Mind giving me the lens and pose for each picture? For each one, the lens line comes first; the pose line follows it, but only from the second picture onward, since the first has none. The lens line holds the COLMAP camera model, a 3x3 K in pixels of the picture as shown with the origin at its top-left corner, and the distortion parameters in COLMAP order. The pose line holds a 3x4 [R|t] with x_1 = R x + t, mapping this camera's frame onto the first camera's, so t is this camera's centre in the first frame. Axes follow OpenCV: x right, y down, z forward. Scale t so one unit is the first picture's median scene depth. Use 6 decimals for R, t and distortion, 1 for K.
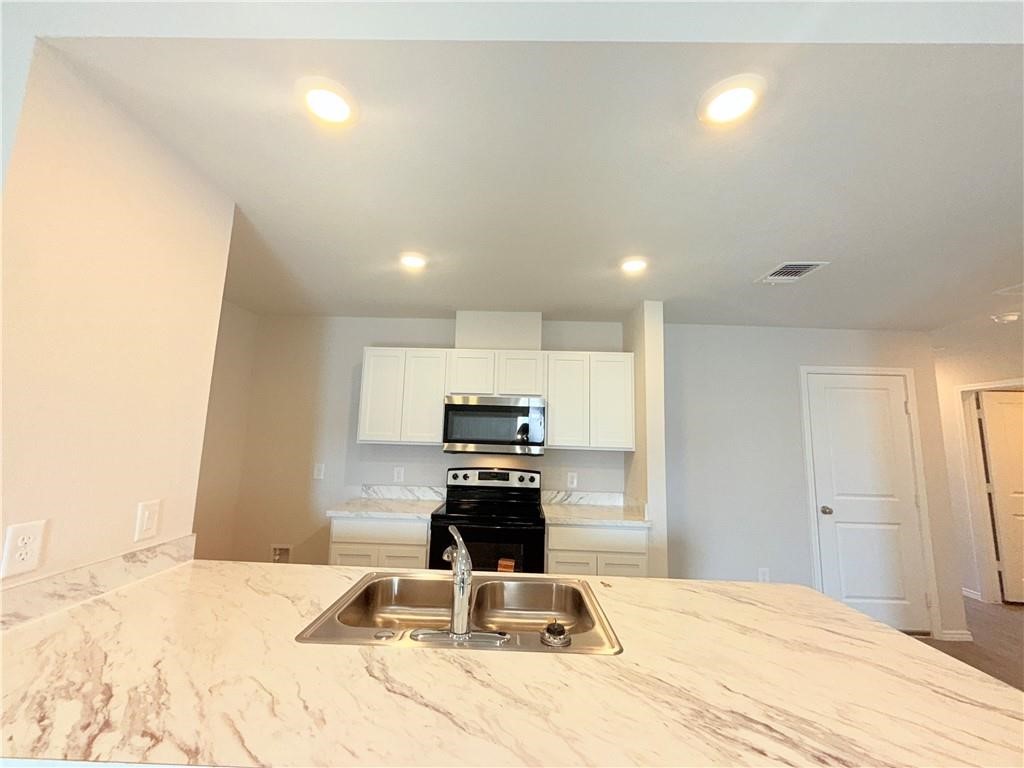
lens RADIAL K [[406.7, 0, 510.6], [0, 406.7, 385.4], [0, 0, 1]] dist [-0.002582, 0.000963]
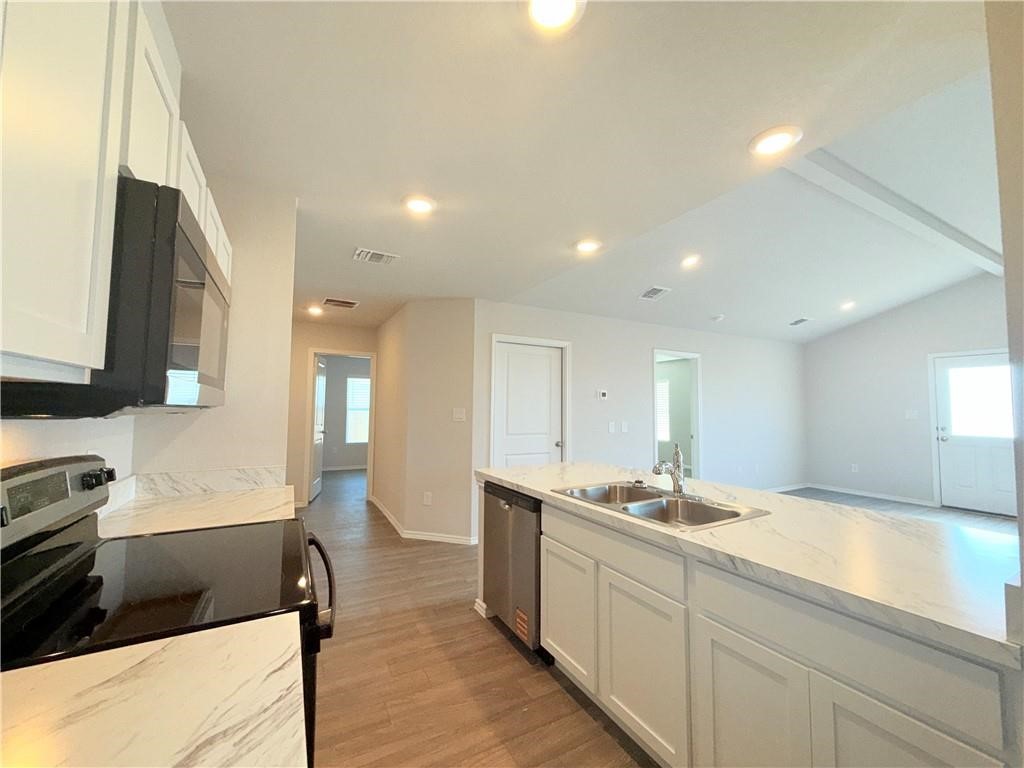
lens RADIAL K [[406.7, 0, 509.7], [0, 406.7, 382.6], [0, 0, 1]] dist [-0.002582, 0.000963]
pose [[-0.497536, 0.020779, 0.867194, -0.458842], [-0.137564, 0.985172, -0.102531, 0.135827], [-0.856466, -0.170308, -0.487300, 0.891602]]
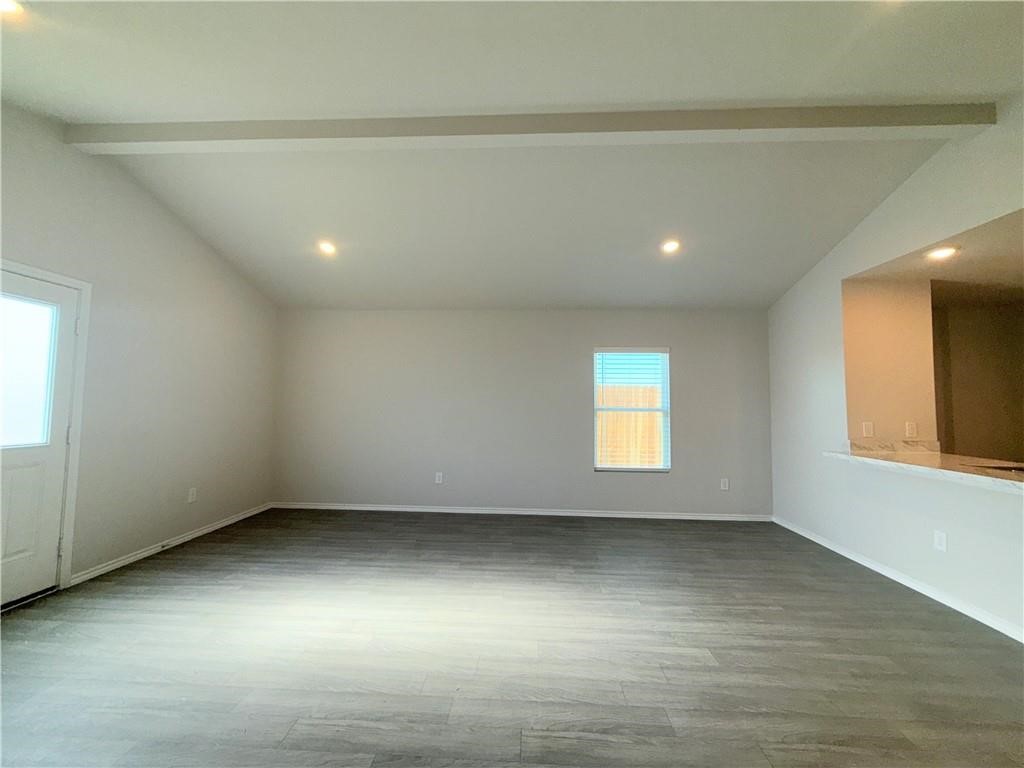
lens RADIAL K [[406.7, 0, 506.8], [0, 406.7, 378.2], [0, 0, 1]] dist [-0.002582, 0.000963]
pose [[-0.030027, -0.099596, -0.994575, 0.752321], [0.121475, 0.987285, -0.102533, -0.011524], [0.992140, -0.123895, -0.017547, -0.613702]]
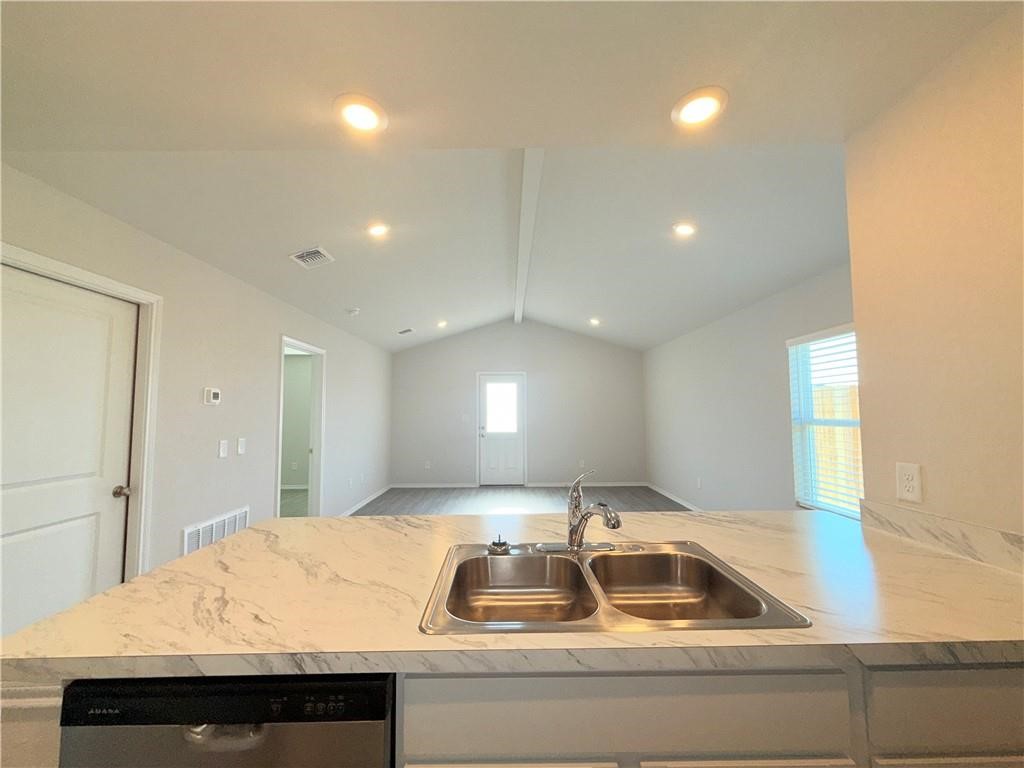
lens RADIAL K [[406.7, 0, 509.8], [0, 406.7, 384.4], [0, 0, 1]] dist [-0.002582, 0.000963]
pose [[-0.999408, -0.022282, -0.026200, 0.041045], [-0.016480, 0.978867, -0.203833, 0.127646], [0.030188, -0.203281, -0.978655, 0.772373]]
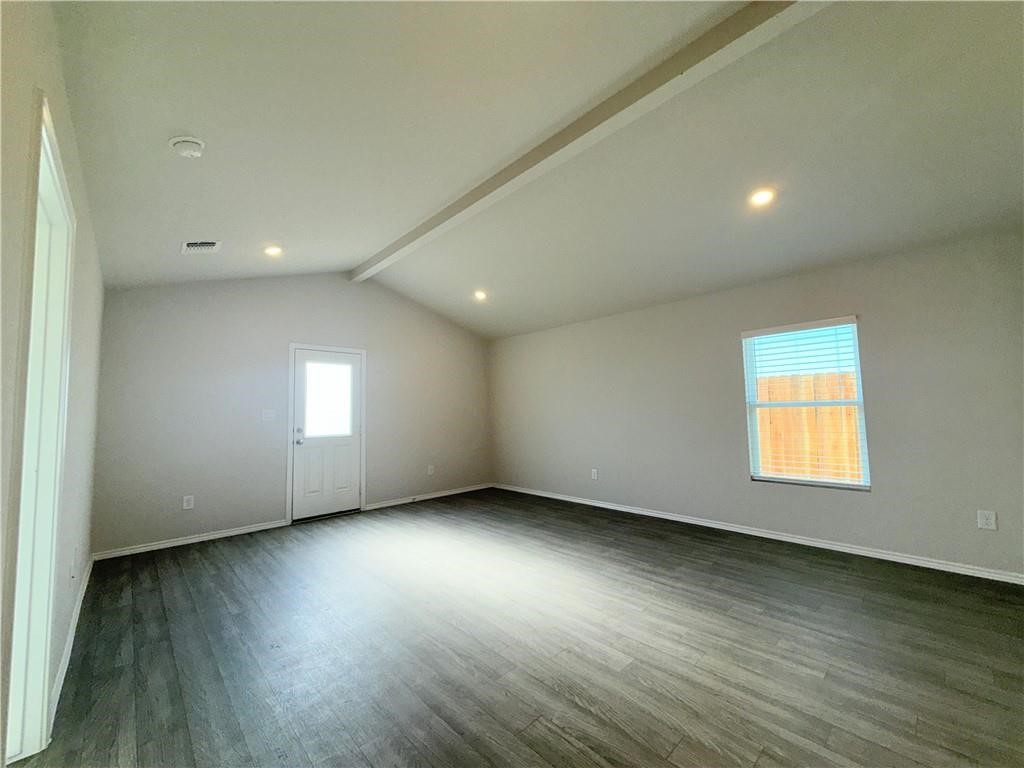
lens RADIAL K [[406.7, 0, 510.6], [0, 406.7, 380.7], [0, 0, 1]] dist [-0.002582, 0.000963]
pose [[-0.714105, -0.066235, -0.696898, 0.635404], [0.096031, 0.976834, -0.191243, 0.082157], [0.693420, -0.203492, -0.691201, 0.047826]]
